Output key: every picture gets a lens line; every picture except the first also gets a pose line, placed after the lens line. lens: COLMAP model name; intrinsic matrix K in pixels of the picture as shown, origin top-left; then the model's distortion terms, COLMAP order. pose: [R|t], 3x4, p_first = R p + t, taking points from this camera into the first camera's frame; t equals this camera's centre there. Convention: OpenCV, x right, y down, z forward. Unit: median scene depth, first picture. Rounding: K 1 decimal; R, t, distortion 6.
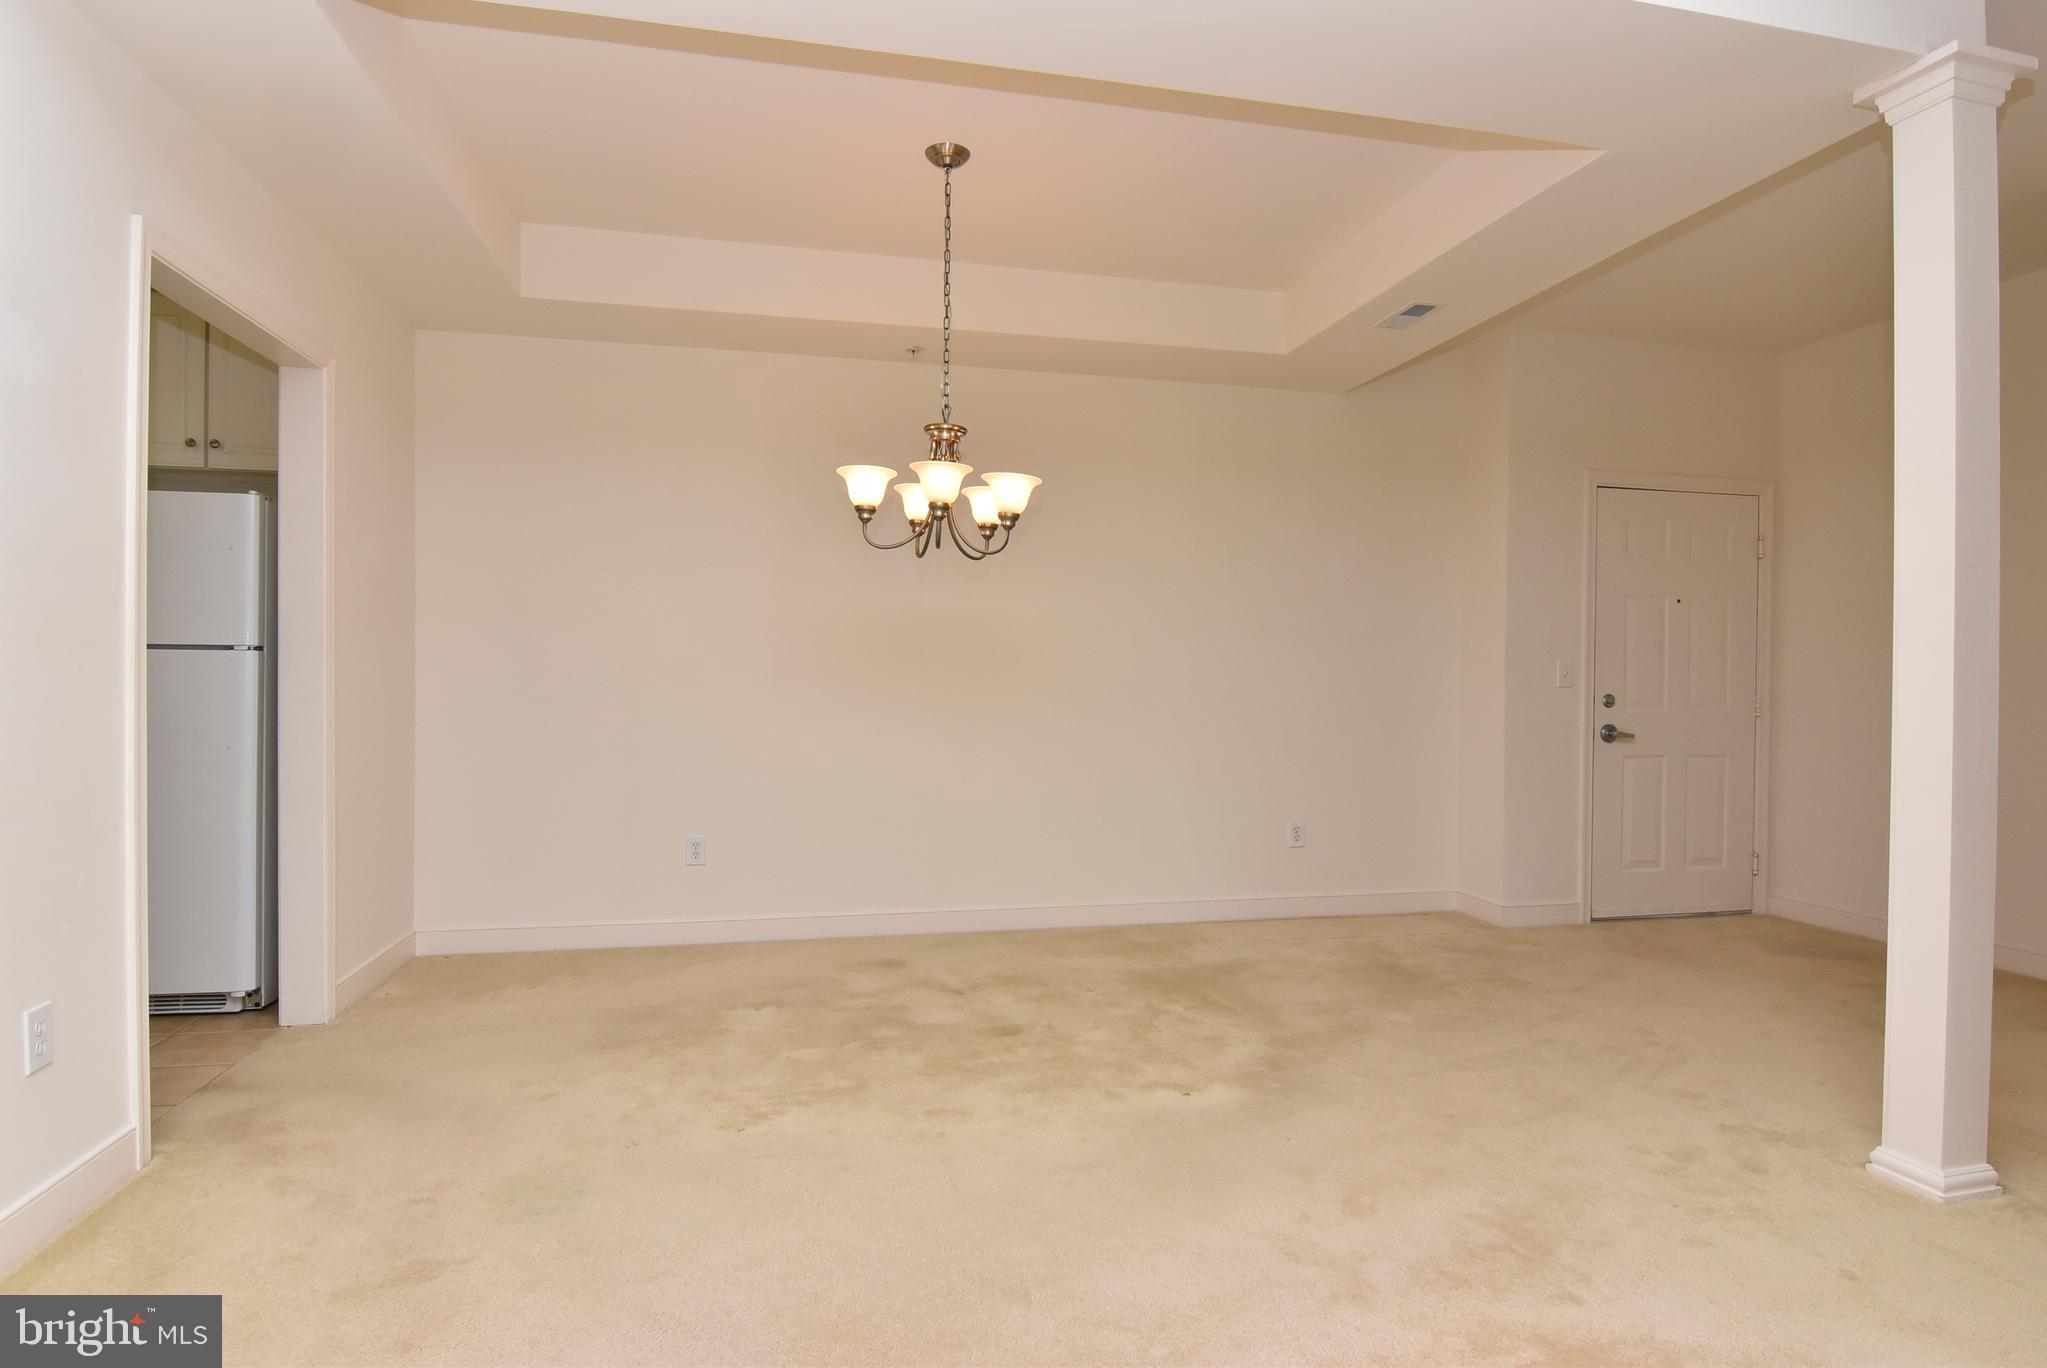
lens RADIAL K [[1080.6, 0, 1023.5], [0, 1080.6, 684.0], [0, 0, 1]] dist [0.002662, -0.015980]
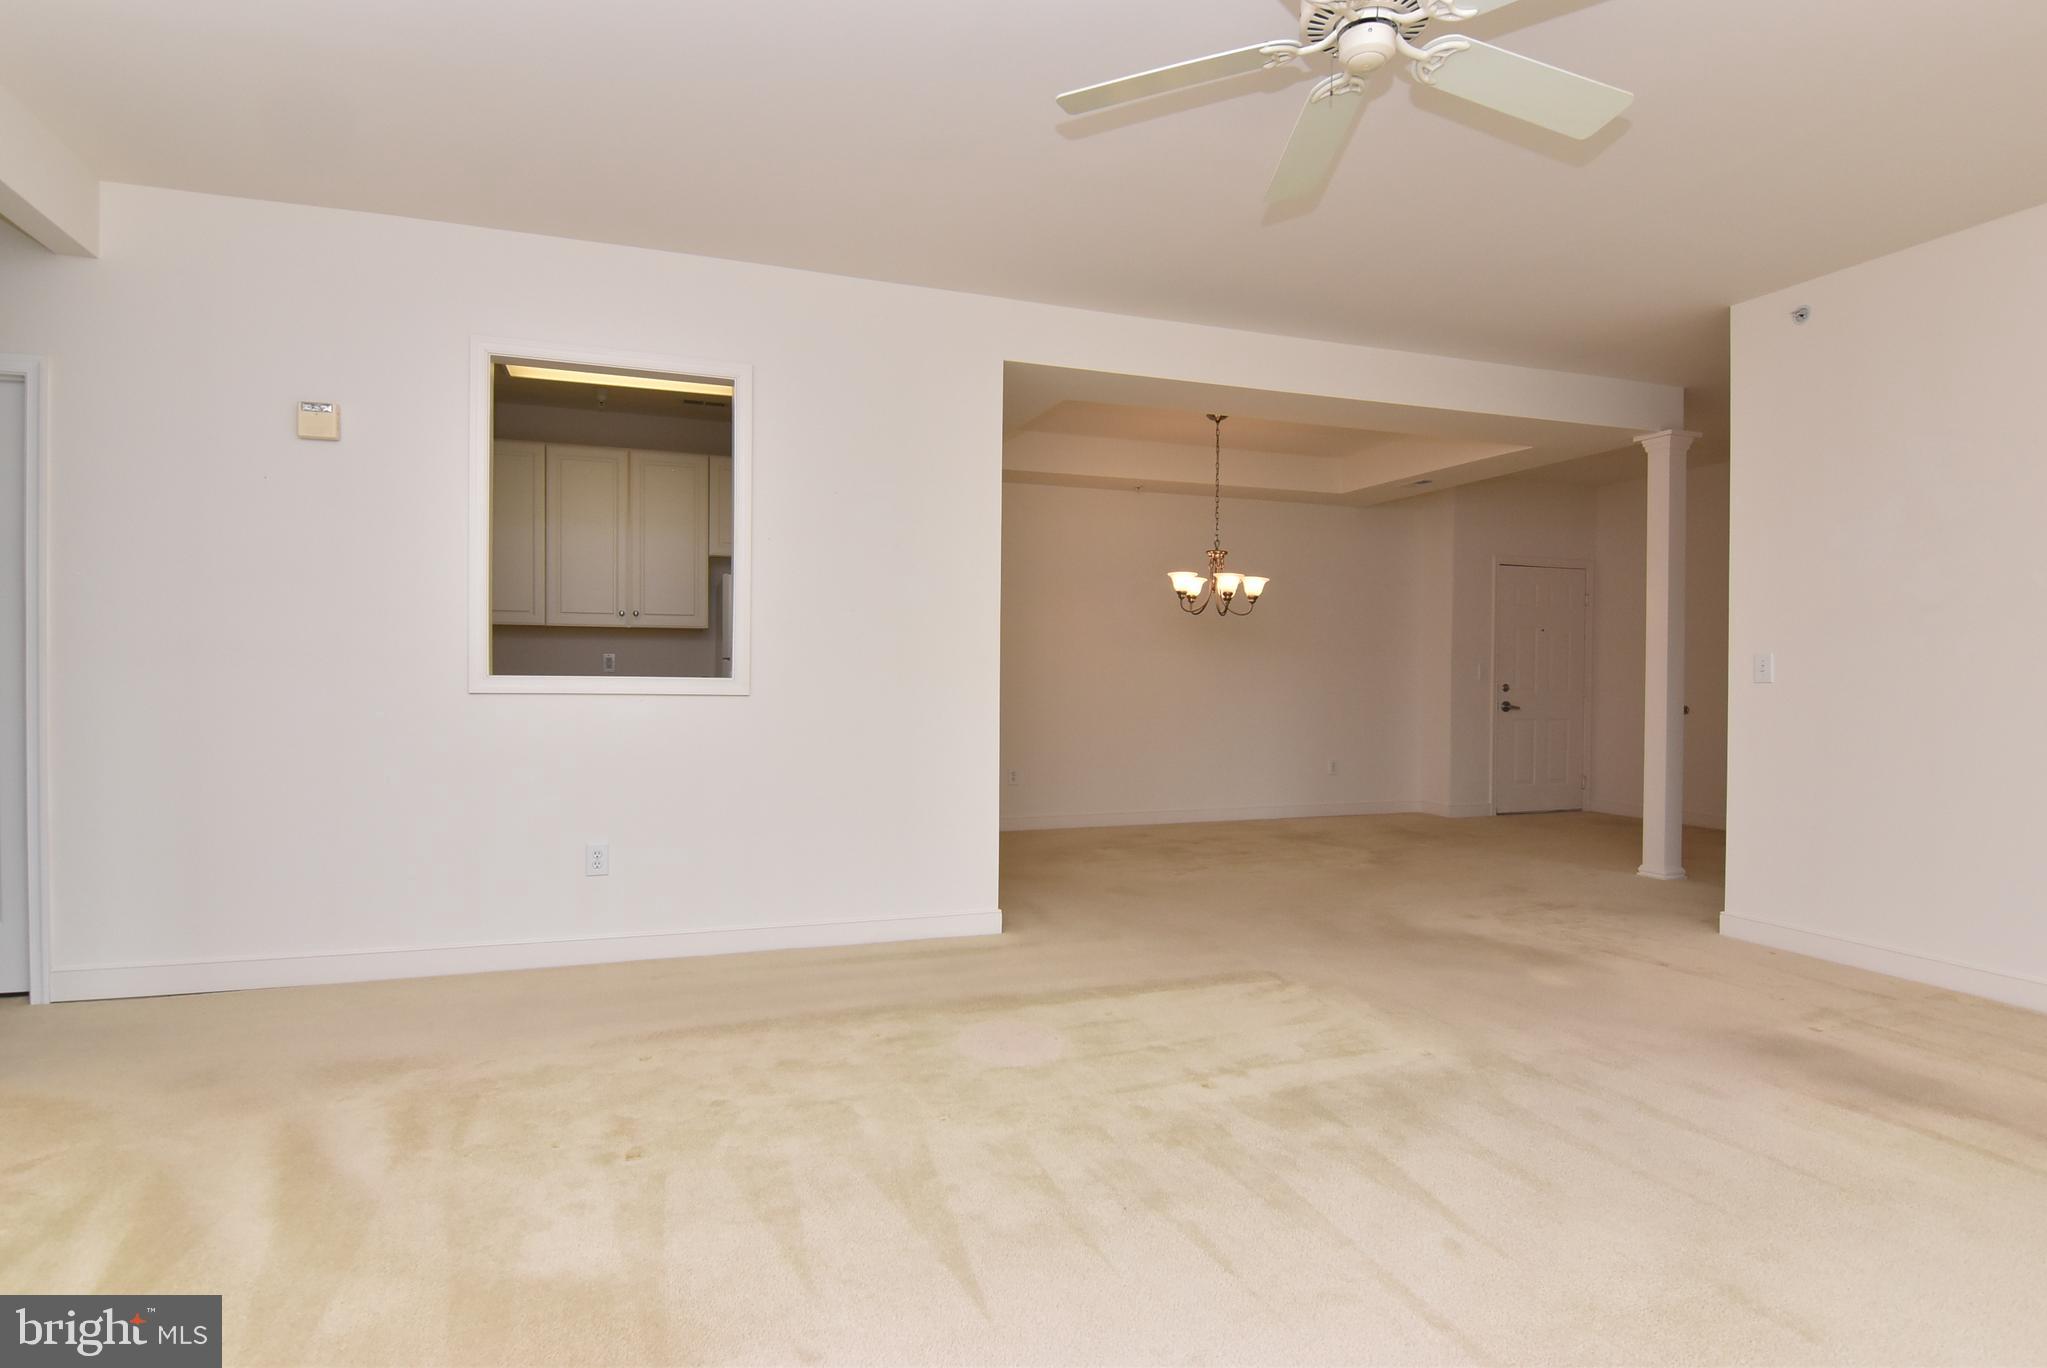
lens RADIAL K [[1080.6, 0, 1023.5], [0, 1080.6, 684.0], [0, 0, 1]] dist [0.002662, -0.015980]
pose [[0.991157, -0.002209, 0.132673, -0.462263], [0.001294, 0.999975, 0.006980, -0.003641], [-0.132686, -0.006747, 0.991135, -0.625617]]
